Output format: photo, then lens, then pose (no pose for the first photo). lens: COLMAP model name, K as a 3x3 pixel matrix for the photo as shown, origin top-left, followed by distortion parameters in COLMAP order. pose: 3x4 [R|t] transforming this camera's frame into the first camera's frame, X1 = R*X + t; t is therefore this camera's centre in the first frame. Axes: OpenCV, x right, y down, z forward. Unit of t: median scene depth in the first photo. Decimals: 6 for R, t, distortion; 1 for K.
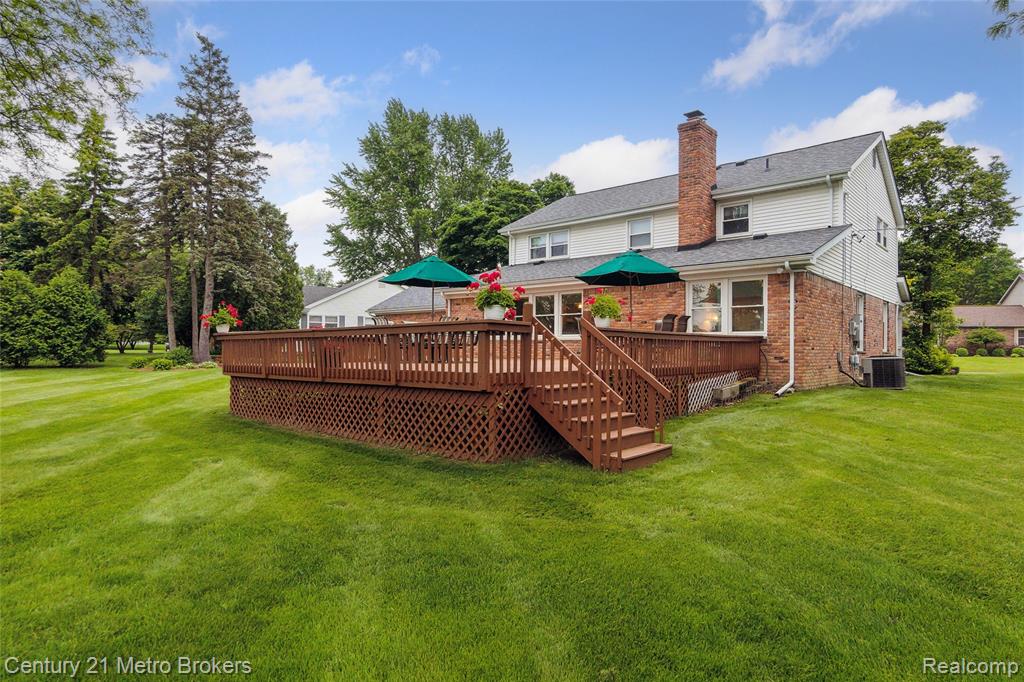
lens RADIAL K [[561.4, 0, 509.4], [0, 561.4, 346.6], [0, 0, 1]] dist [-0.004095, -0.000195]
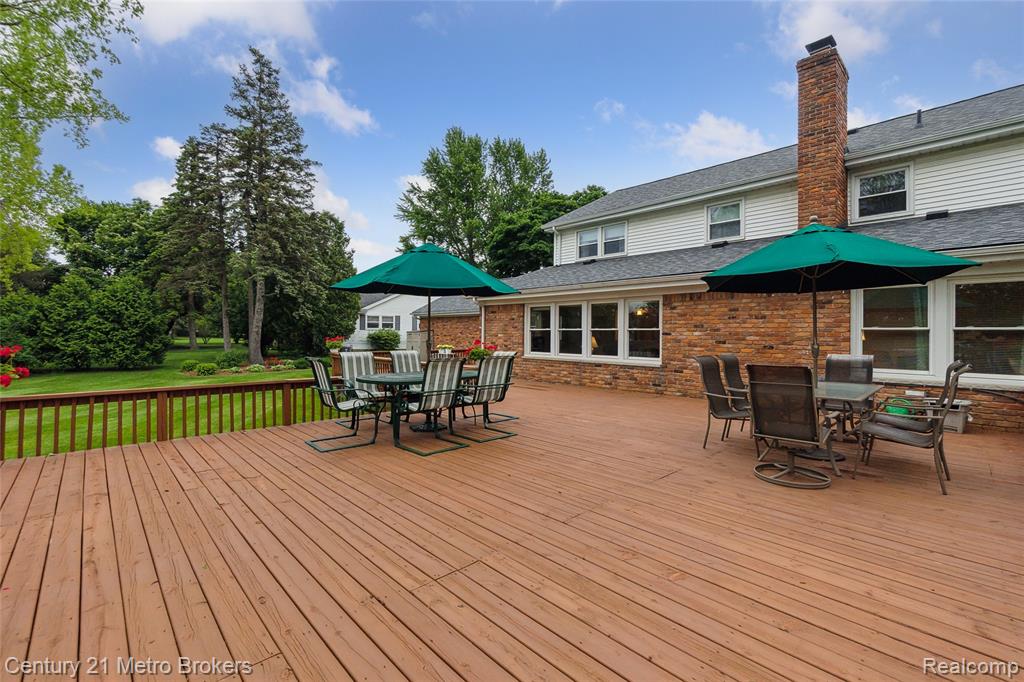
lens RADIAL K [[448.7, 0, 513.0], [0, 448.7, 333.3], [0, 0, 1]] dist [0.000105, -0.000120]
pose [[0.996654, 0.000506, -0.081735, -0.004176], [-0.000675, 0.999998, -0.002033, -0.025139], [0.081734, 0.002082, 0.996652, 0.196110]]
